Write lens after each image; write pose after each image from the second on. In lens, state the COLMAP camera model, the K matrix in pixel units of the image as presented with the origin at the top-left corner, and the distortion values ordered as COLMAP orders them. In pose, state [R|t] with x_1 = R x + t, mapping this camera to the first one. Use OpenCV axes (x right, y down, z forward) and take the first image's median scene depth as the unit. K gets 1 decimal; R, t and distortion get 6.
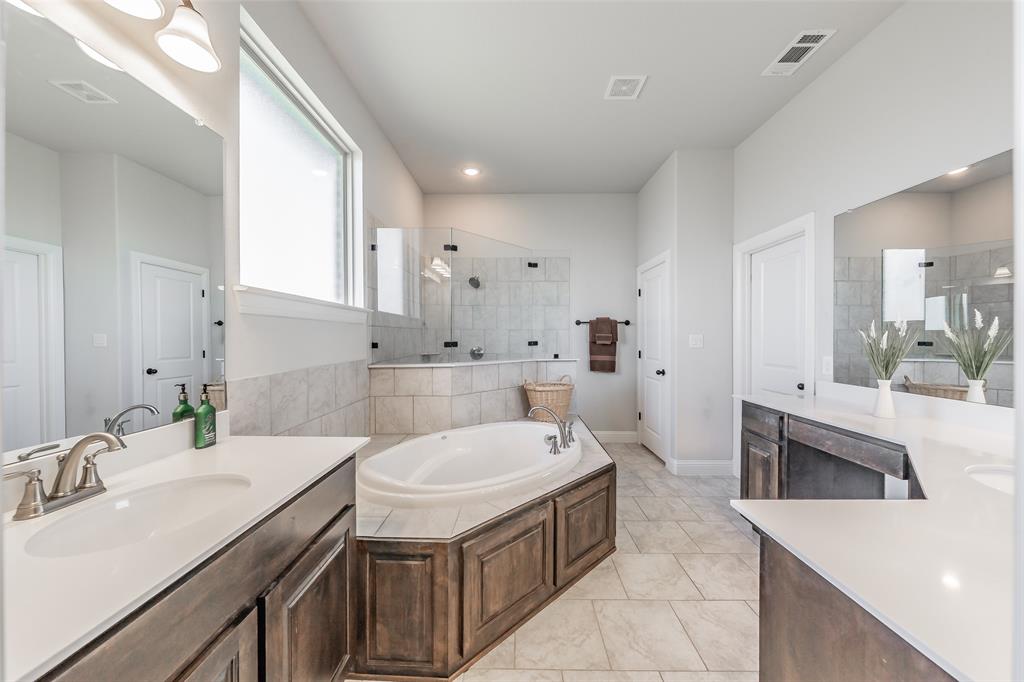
lens RADIAL K [[357.5, 0, 512.0], [0, 357.5, 341.0], [0, 0, 1]] dist [-0.001168, -0.000124]
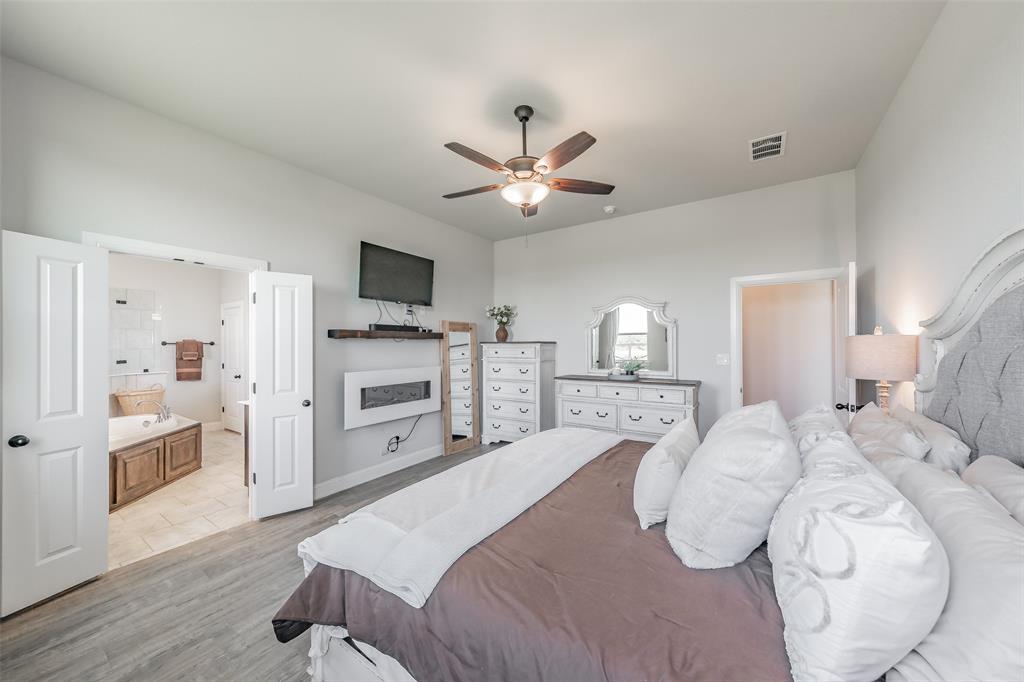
lens RADIAL K [[357.5, 0, 512.0], [0, 357.5, 341.0], [0, 0, 1]] dist [-0.001168, -0.000124]
pose [[0.542947, 0.004898, 0.839752, -0.446096], [0.013757, 0.999797, -0.014726, -0.052676], [-0.839654, 0.019548, 0.542770, -1.553061]]
